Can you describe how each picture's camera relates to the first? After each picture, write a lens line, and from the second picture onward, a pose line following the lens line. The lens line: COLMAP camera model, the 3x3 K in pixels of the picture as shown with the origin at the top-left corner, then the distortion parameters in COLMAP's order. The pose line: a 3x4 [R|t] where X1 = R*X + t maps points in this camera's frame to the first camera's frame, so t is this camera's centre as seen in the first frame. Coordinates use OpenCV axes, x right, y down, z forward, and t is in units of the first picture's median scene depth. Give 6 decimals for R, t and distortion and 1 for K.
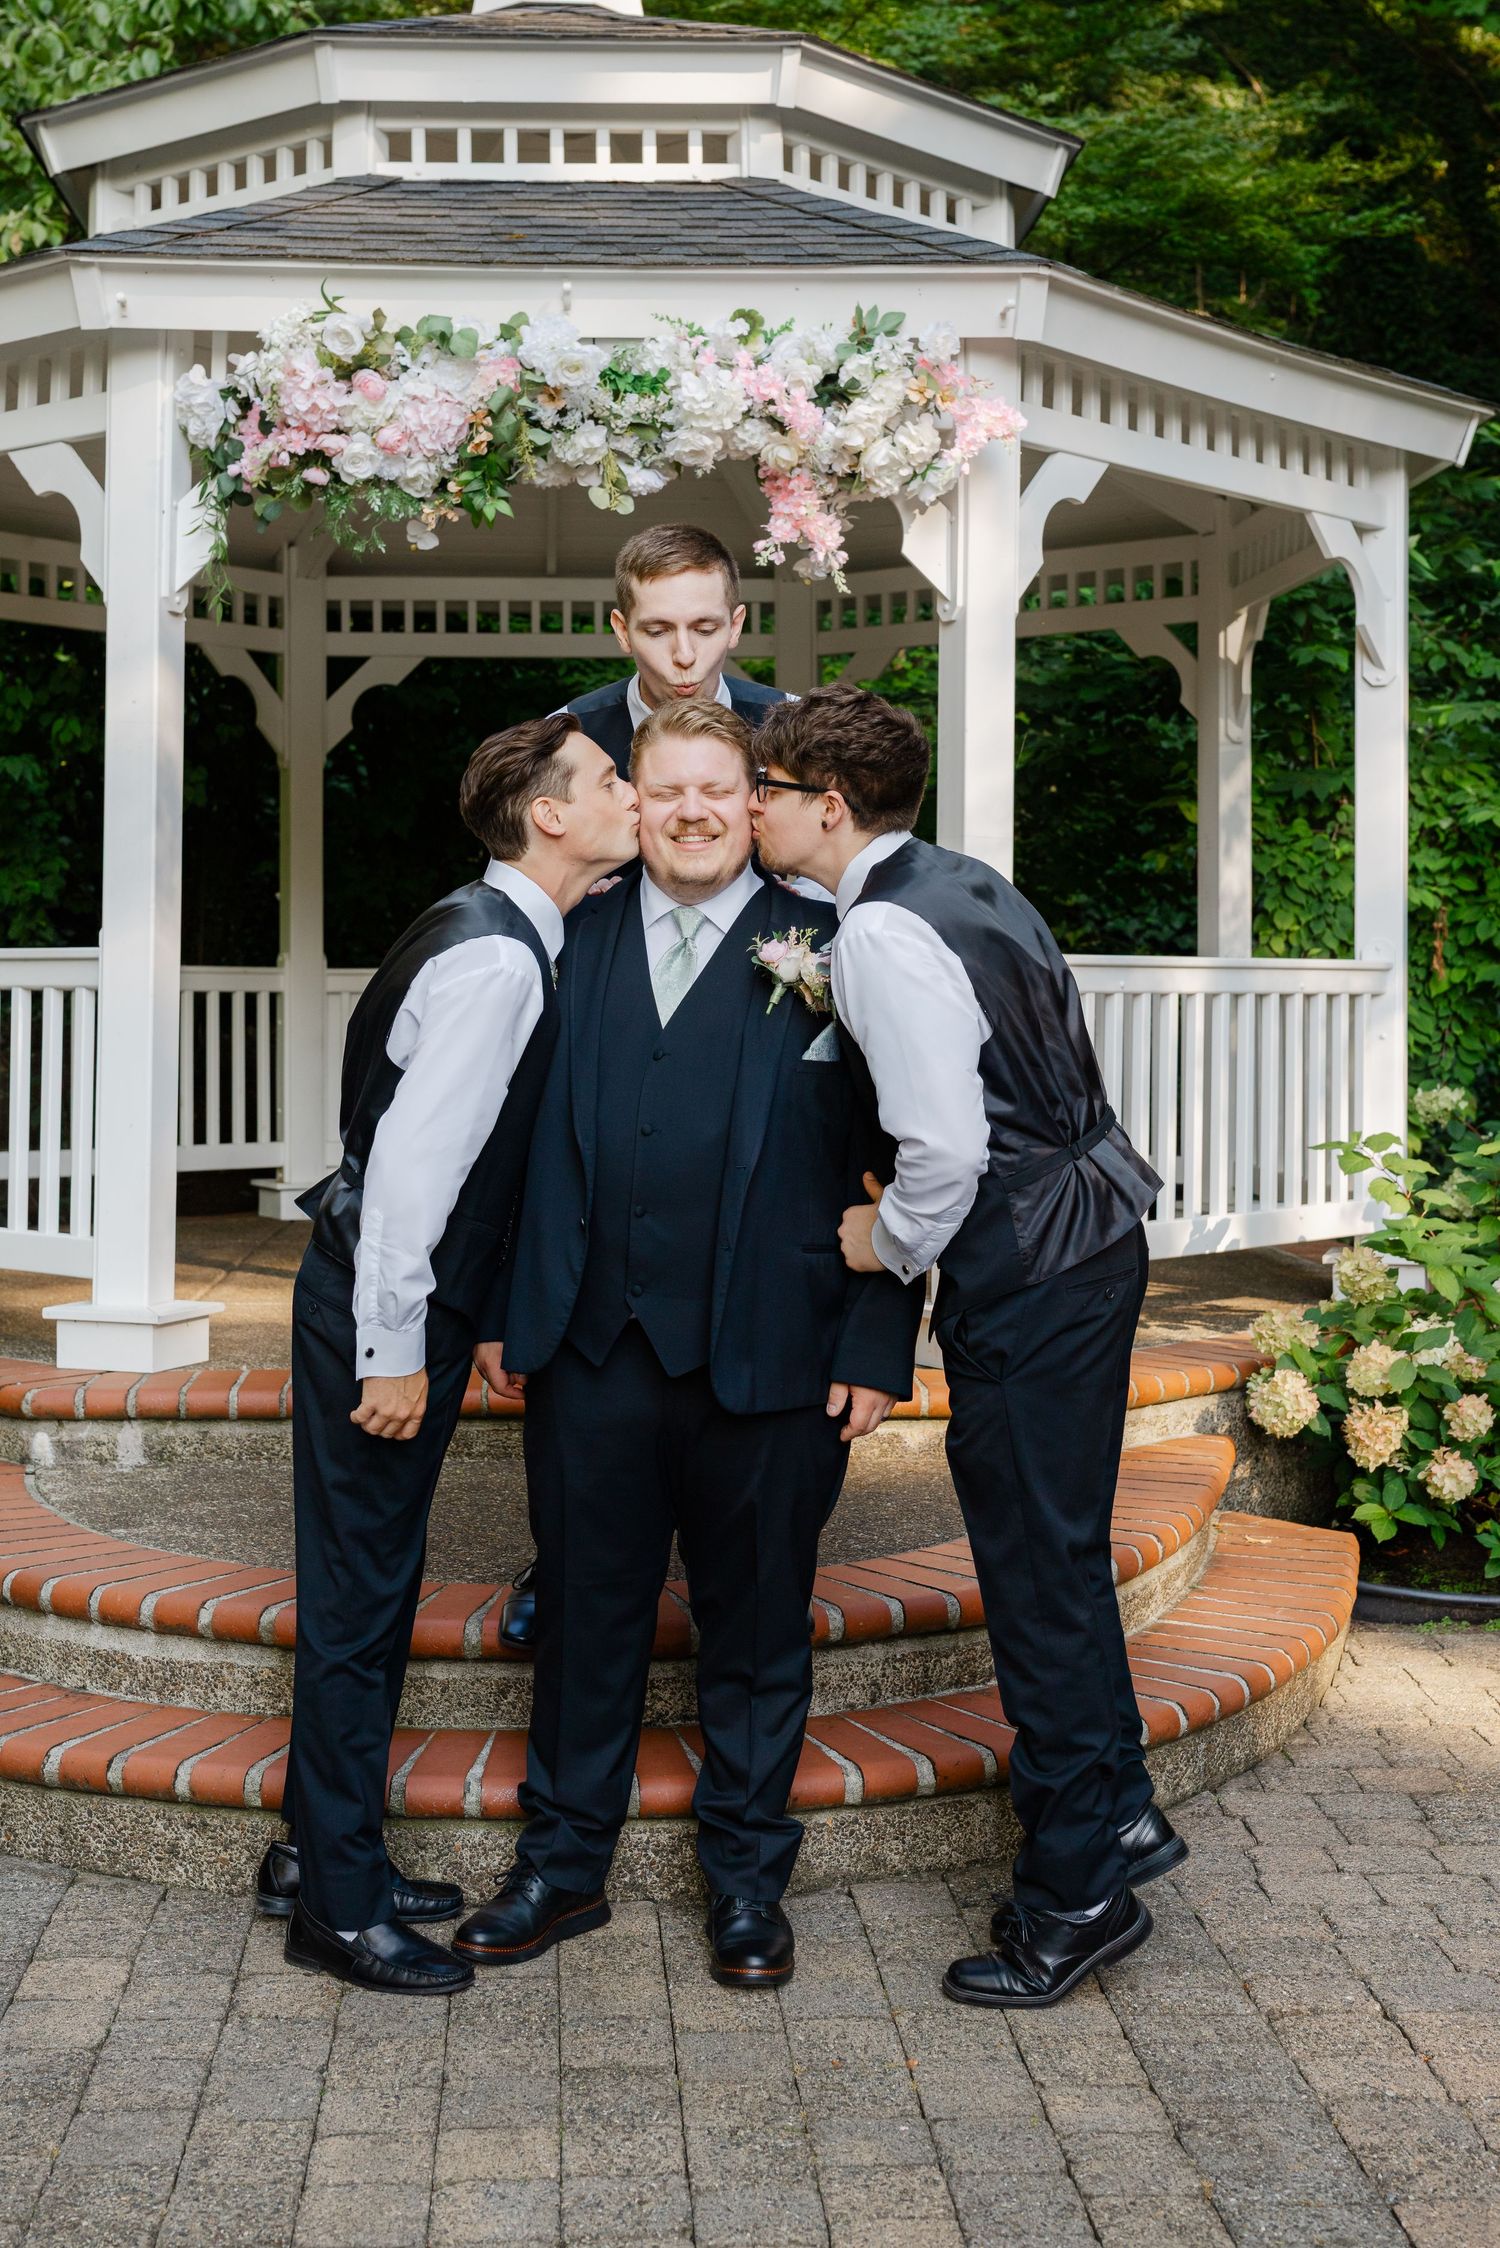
lens RADIAL K [[2998.1, 0, 744.8], [0, 2998.1, 988.2], [0, 0, 1]] dist [-0.001084, 0.020870]
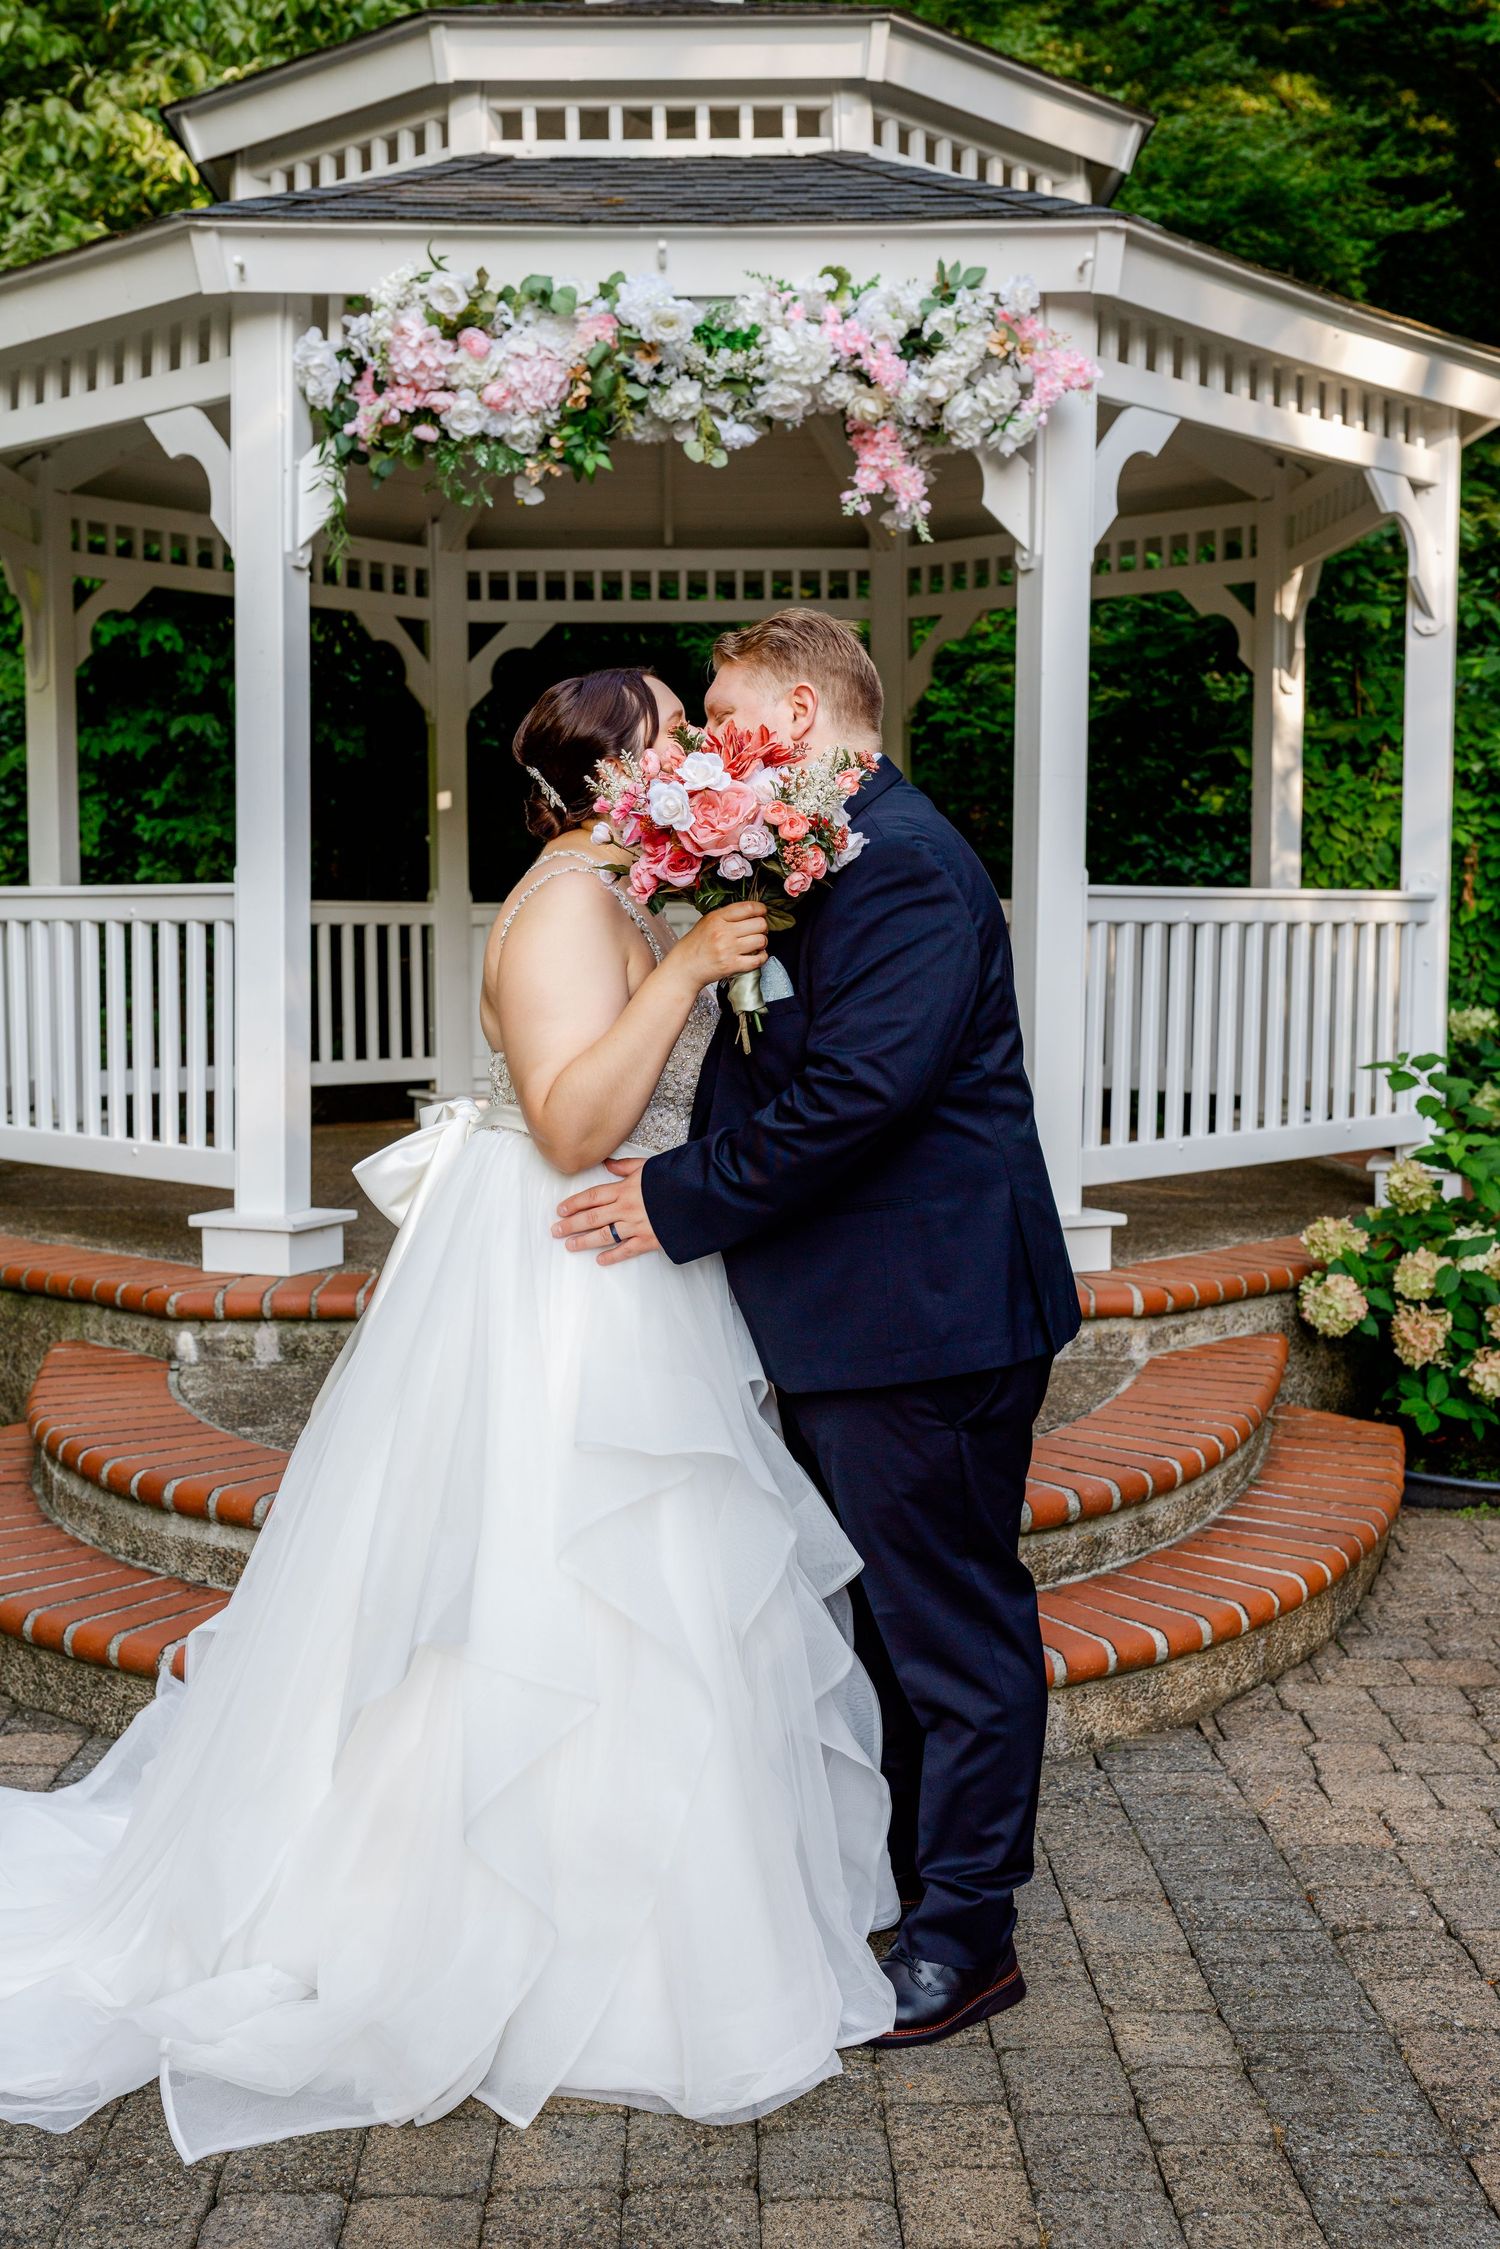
lens RADIAL K [[2474.5, 0, 760.3], [0, 2474.5, 1141.1], [0, 0, 1]] dist [-0.003568, 0.011727]
pose [[0.999264, 0.000272, -0.038366, 0.007844], [0.003151, 0.996013, 0.089148, 0.000022], [0.038237, -0.089204, 0.995279, 0.114471]]
